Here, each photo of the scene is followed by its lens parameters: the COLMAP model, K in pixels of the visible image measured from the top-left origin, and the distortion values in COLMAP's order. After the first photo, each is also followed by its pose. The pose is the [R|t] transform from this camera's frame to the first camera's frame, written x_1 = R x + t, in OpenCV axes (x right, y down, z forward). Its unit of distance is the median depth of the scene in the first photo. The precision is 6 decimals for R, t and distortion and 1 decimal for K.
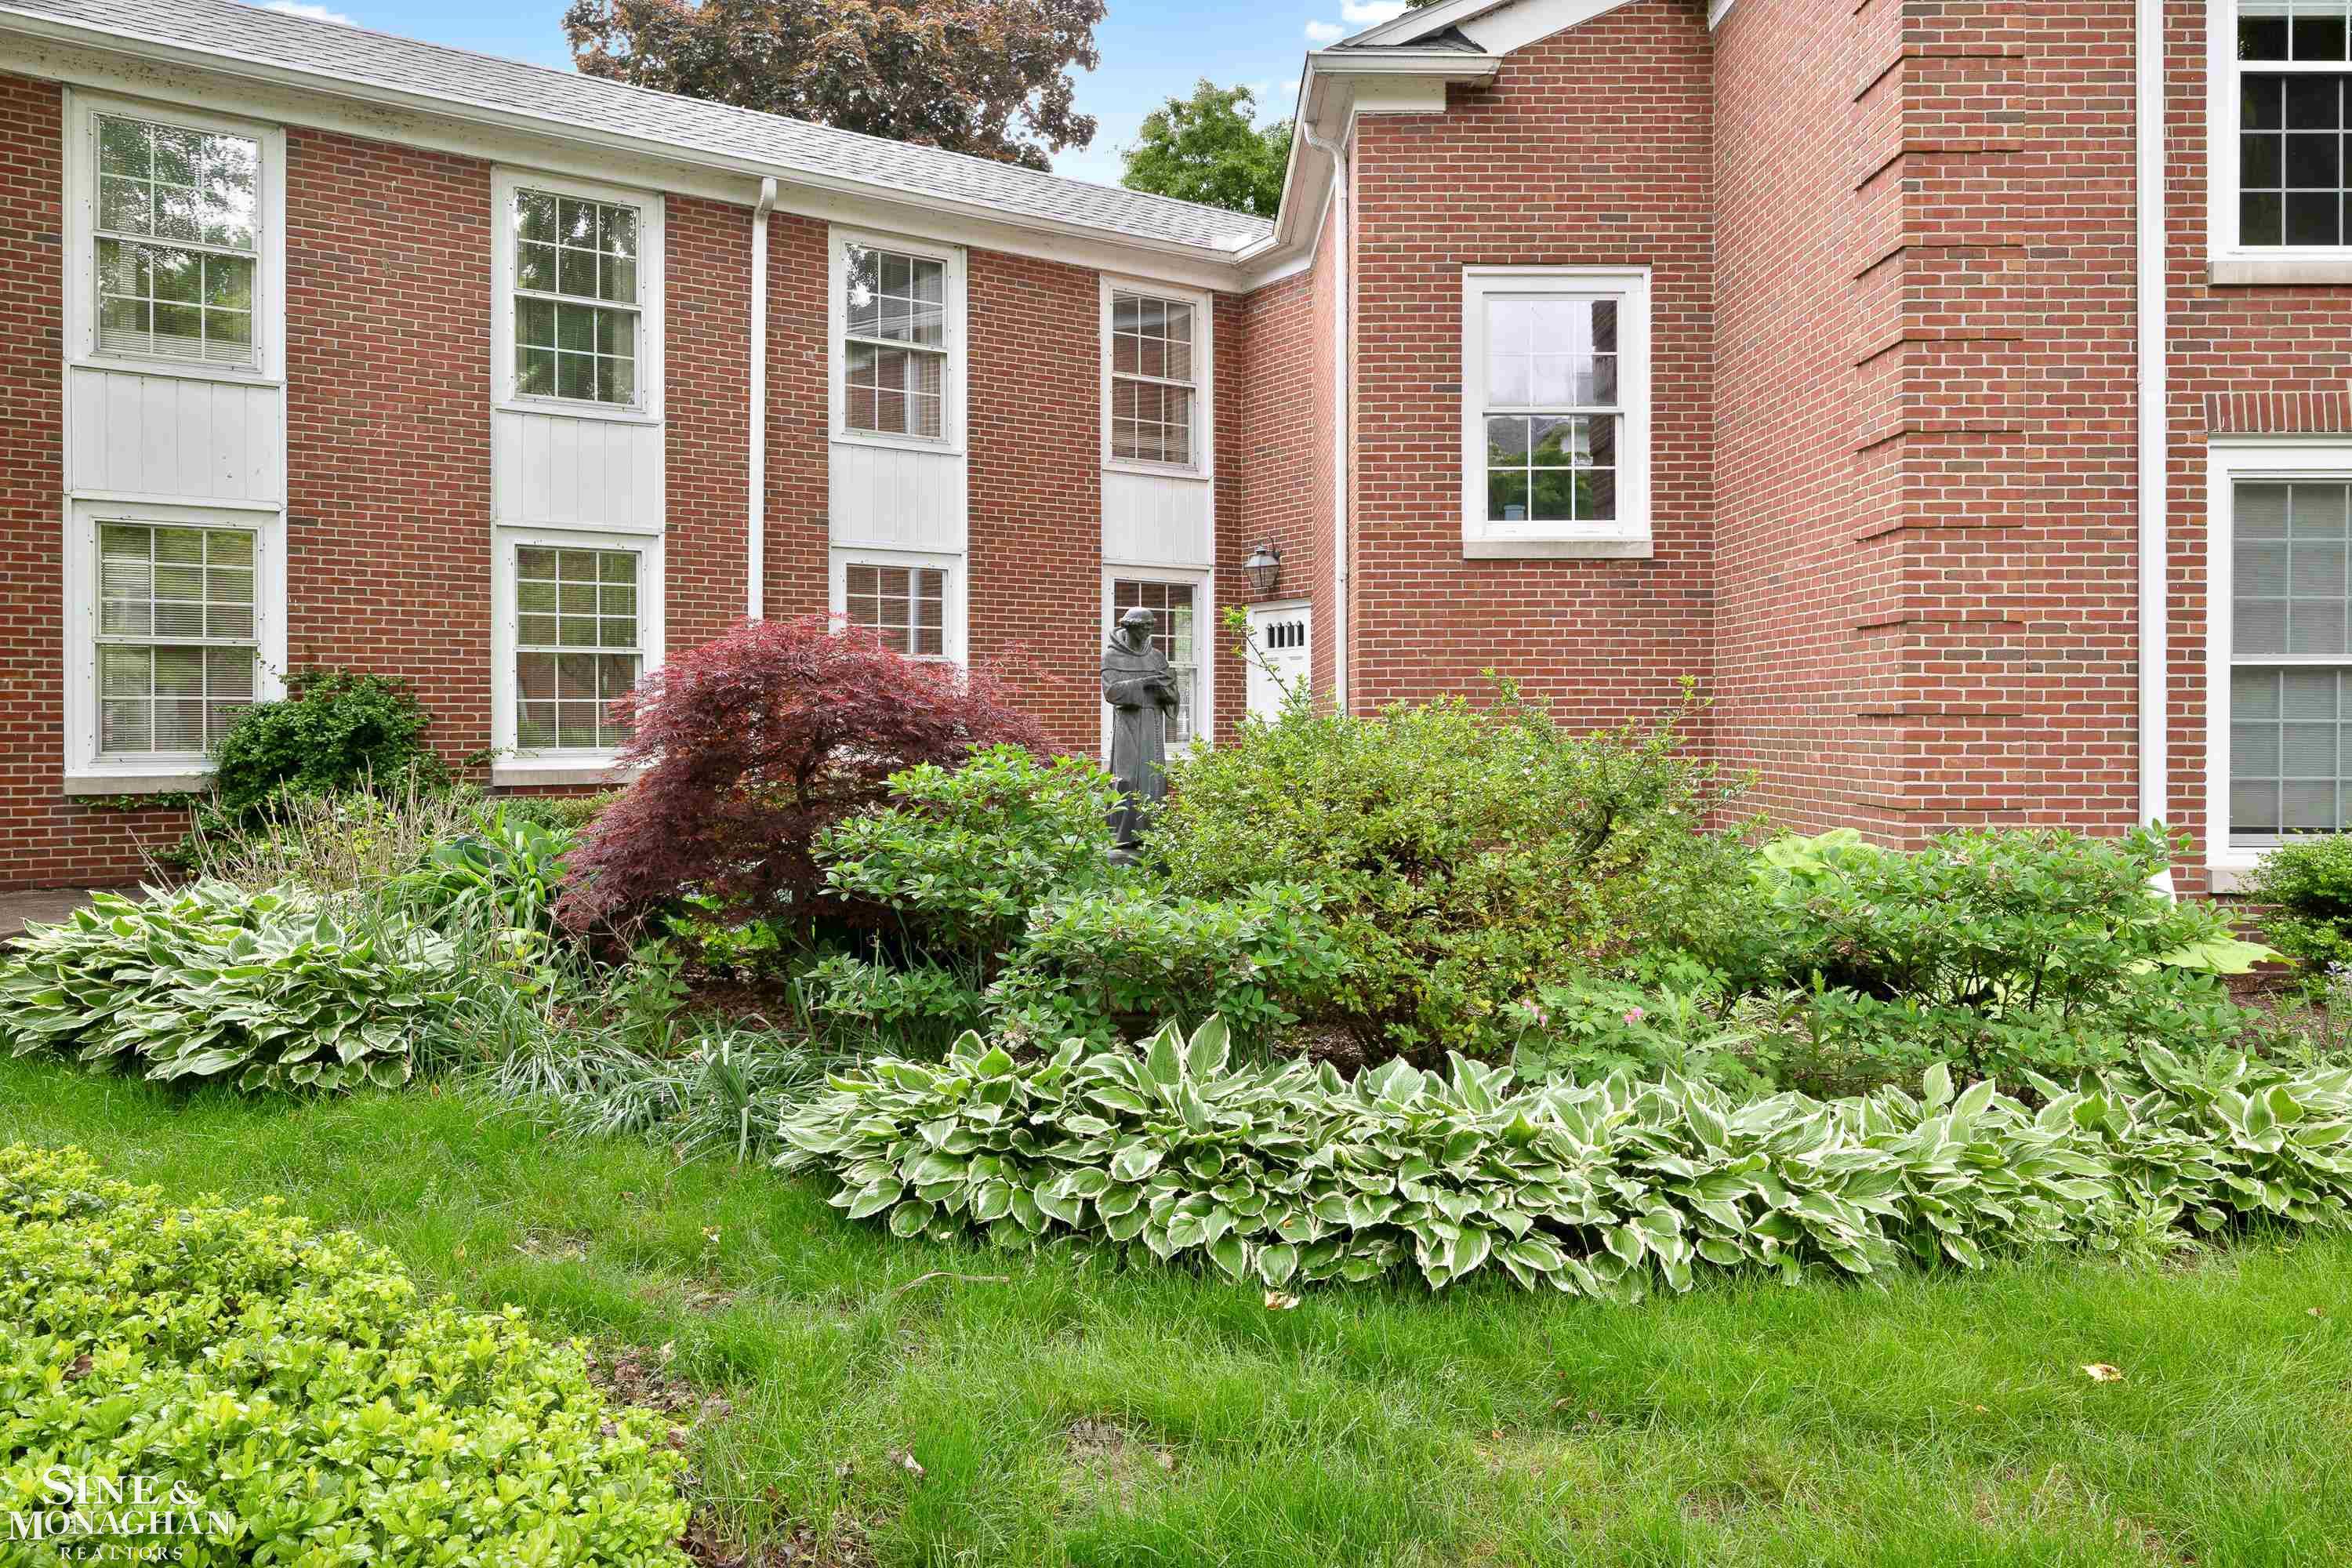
lens RADIAL K [[1605.2, 0, 1175.6], [0, 1605.2, 768.4], [0, 0, 1]] dist [-0.020496, -0.000583]
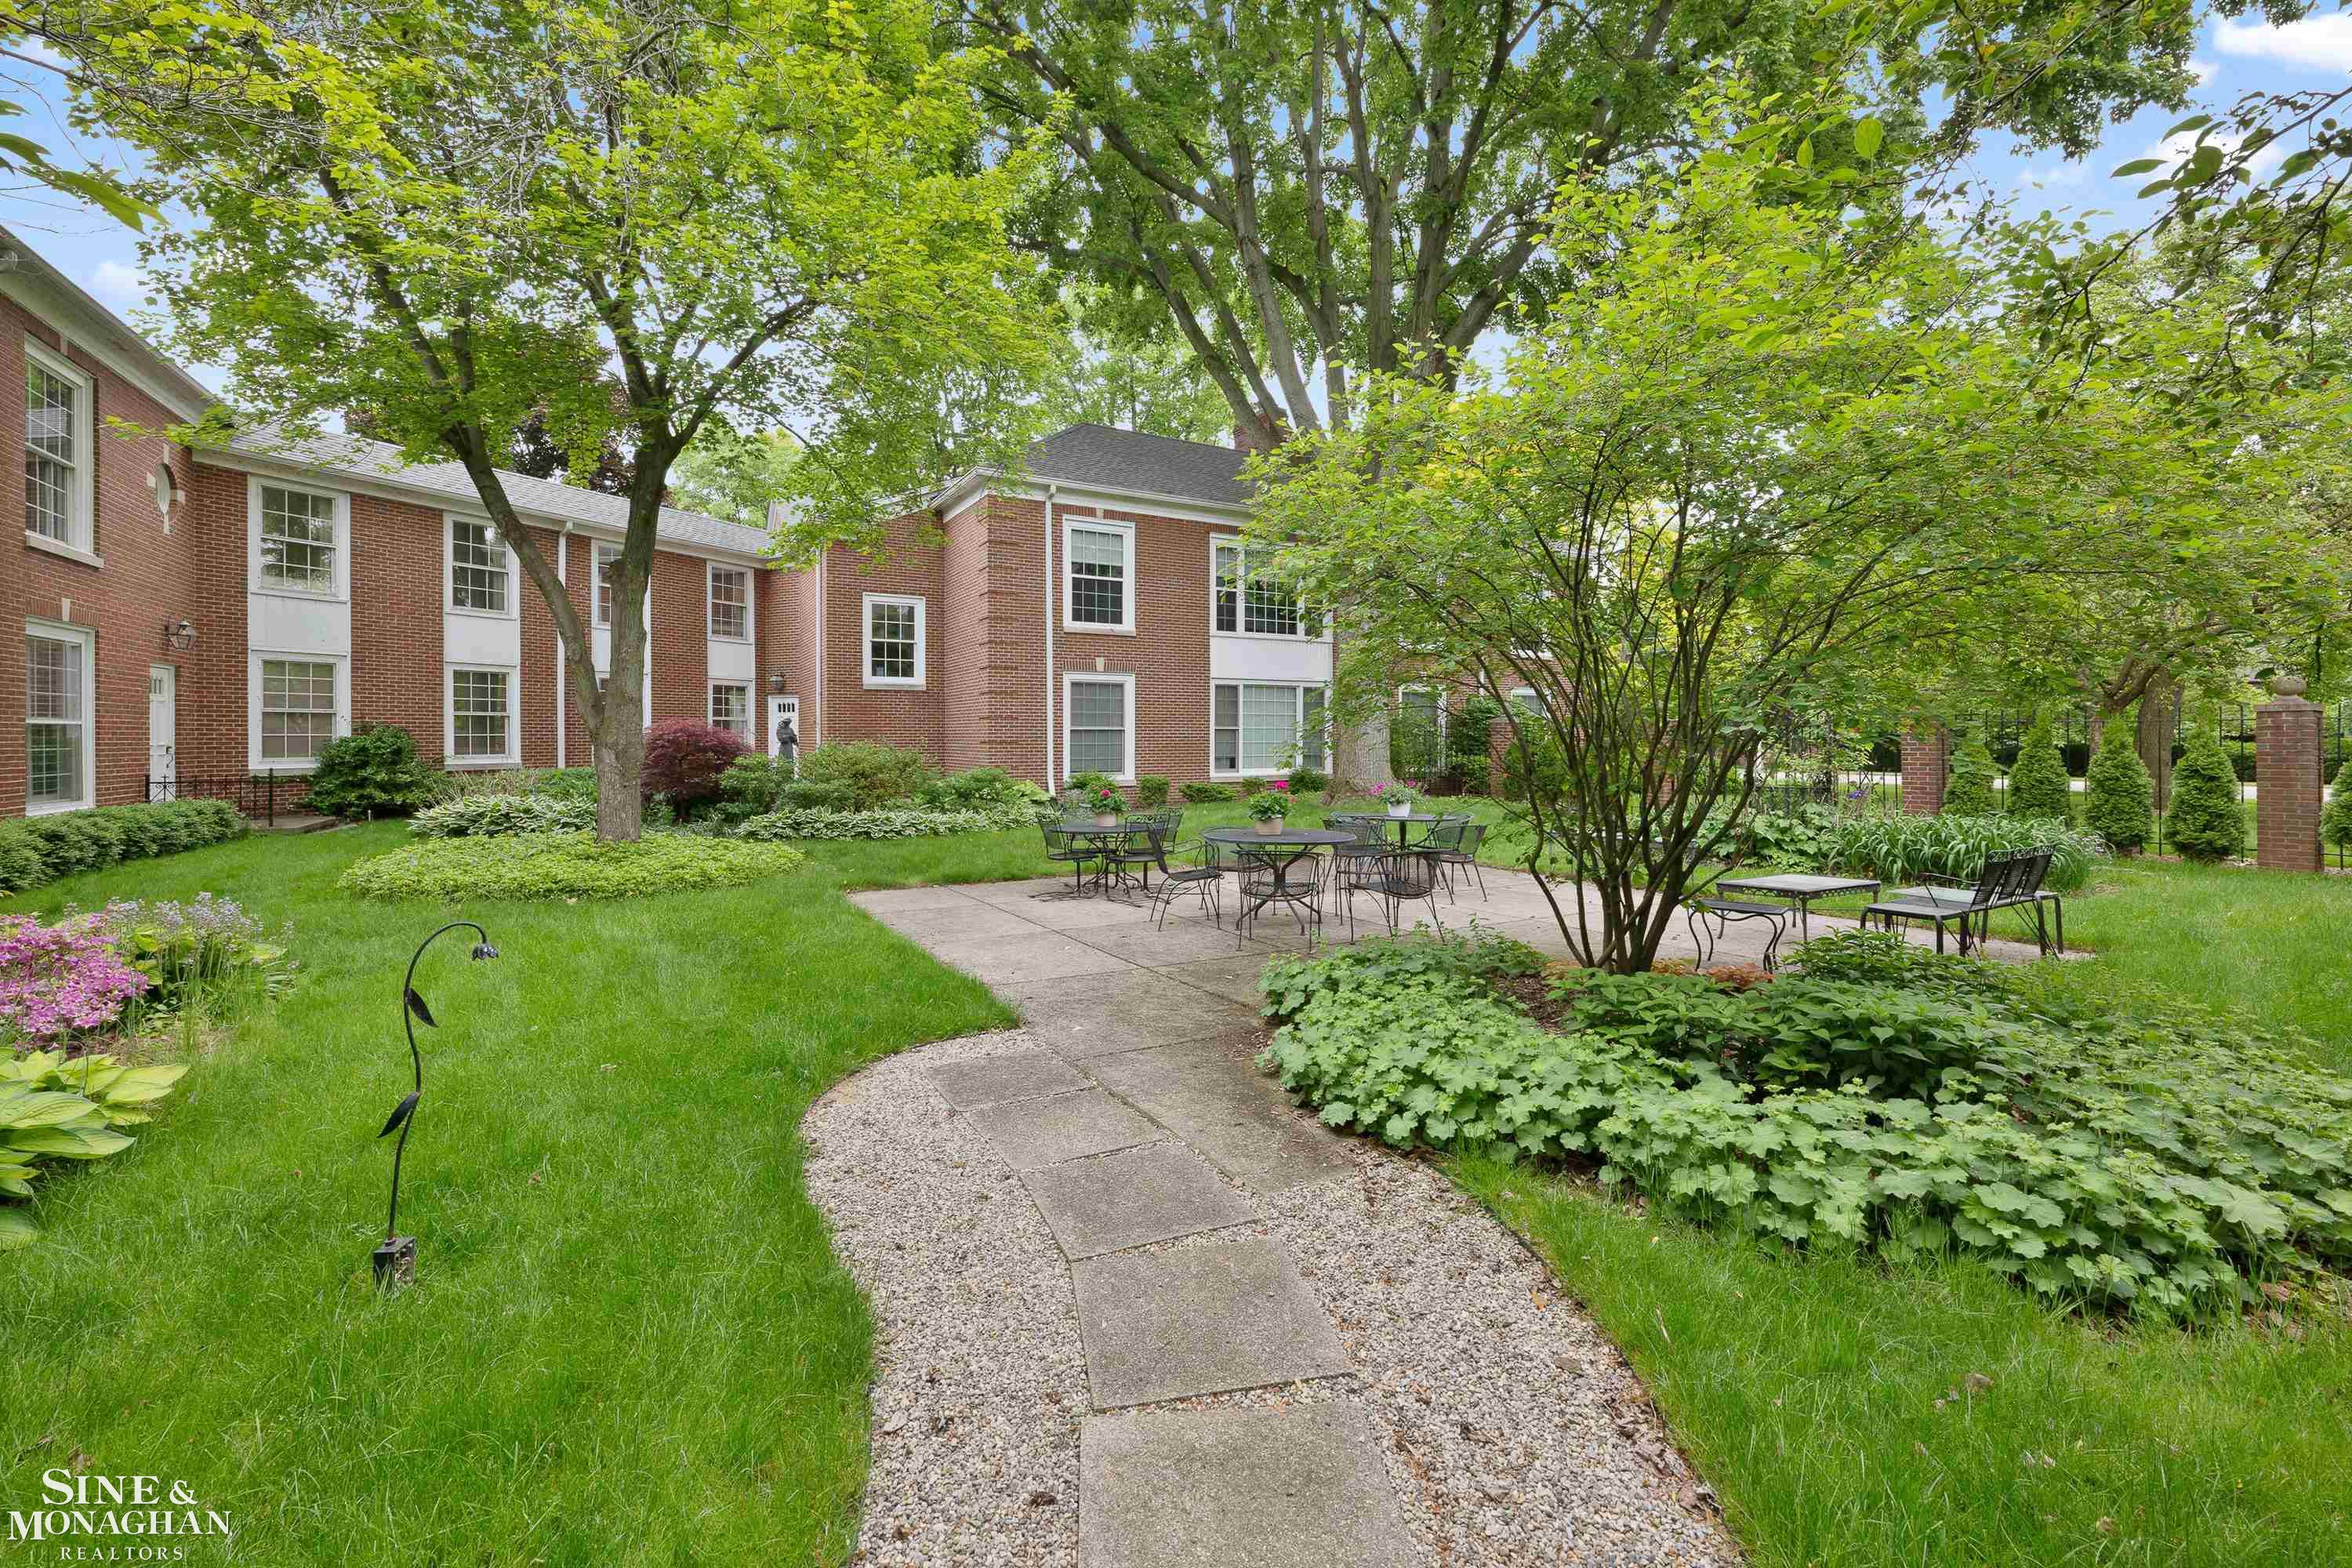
lens RADIAL K [[961.1, 0, 1165.0], [0, 961.1, 744.4], [0, 0, 1]] dist [-0.000111, 0.000024]
pose [[0.875698, -0.003886, 0.482843, -0.193539], [0.013368, 0.999779, -0.016198, 0.009710], [-0.482674, 0.020639, 0.875557, -0.839692]]
